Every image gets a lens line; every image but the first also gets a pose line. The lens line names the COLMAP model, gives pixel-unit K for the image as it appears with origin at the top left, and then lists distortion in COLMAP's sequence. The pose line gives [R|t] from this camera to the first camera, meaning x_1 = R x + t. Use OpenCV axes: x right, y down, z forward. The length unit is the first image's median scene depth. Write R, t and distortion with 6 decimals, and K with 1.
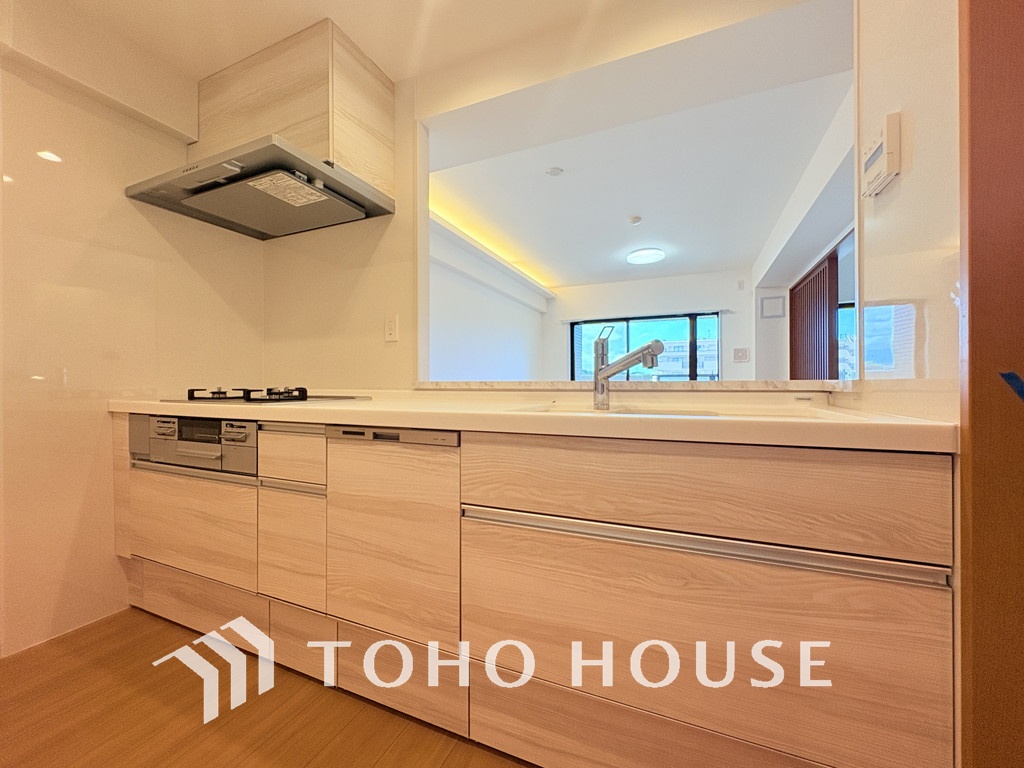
lens RADIAL K [[411.5, 0, 507.1], [0, 411.5, 382.5], [0, 0, 1]] dist [-0.003040, 0.001297]
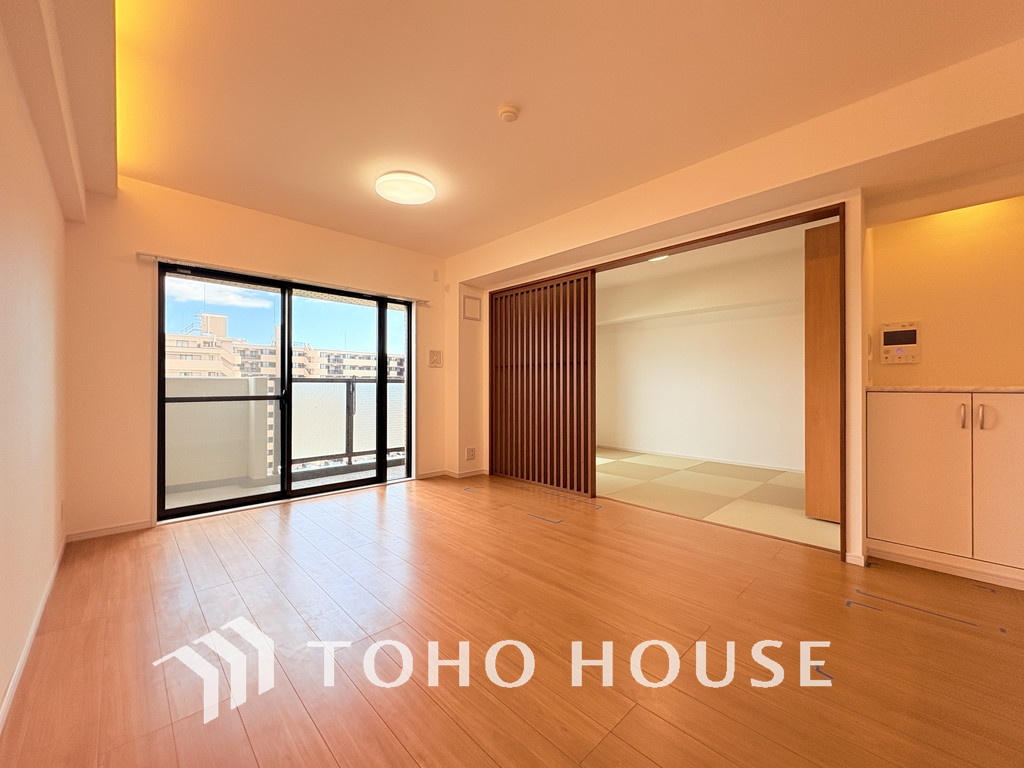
lens RADIAL K [[411.5, 0, 513.6], [0, 411.5, 387.2], [0, 0, 1]] dist [-0.003040, 0.001297]
pose [[0.380874, 0.002631, 0.924623, -0.578535], [-0.007336, 0.999973, 0.000176, -0.037406], [-0.924598, -0.006850, 0.380883, 2.103248]]
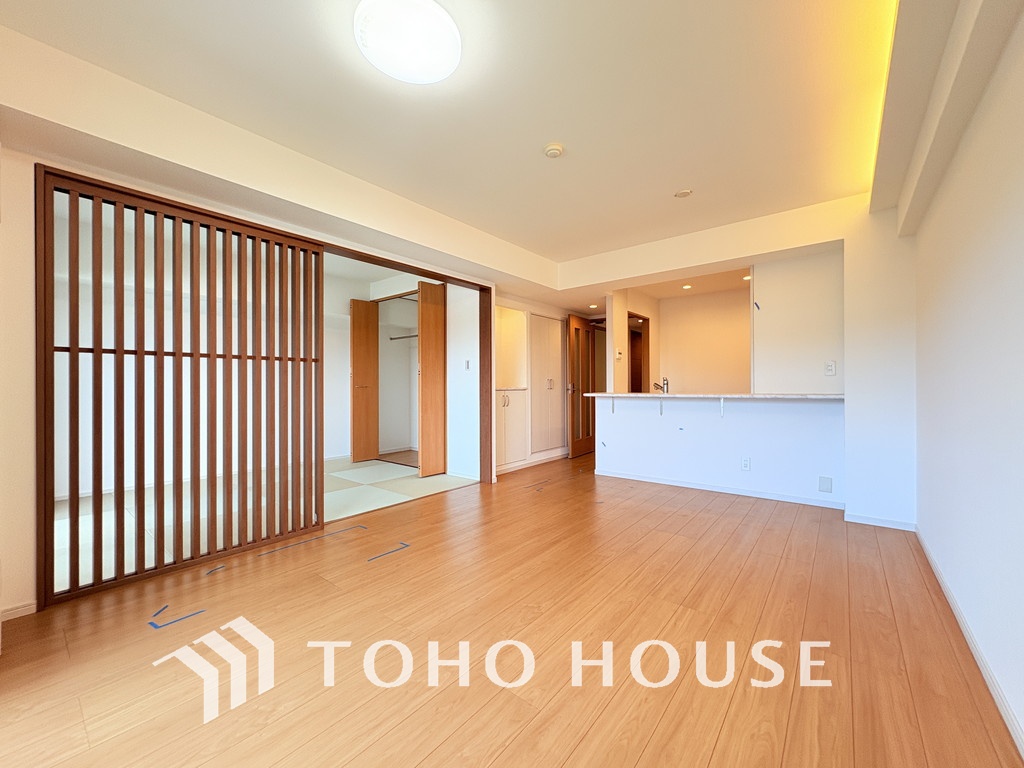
lens RADIAL K [[411.5, 0, 510.0], [0, 411.5, 381.5], [0, 0, 1]] dist [-0.003040, 0.001297]
pose [[-0.965034, 0.013804, 0.261759, 0.567726], [0.009663, 0.999807, -0.017102, -0.043598], [-0.261945, -0.013974, -0.964982, 4.467283]]
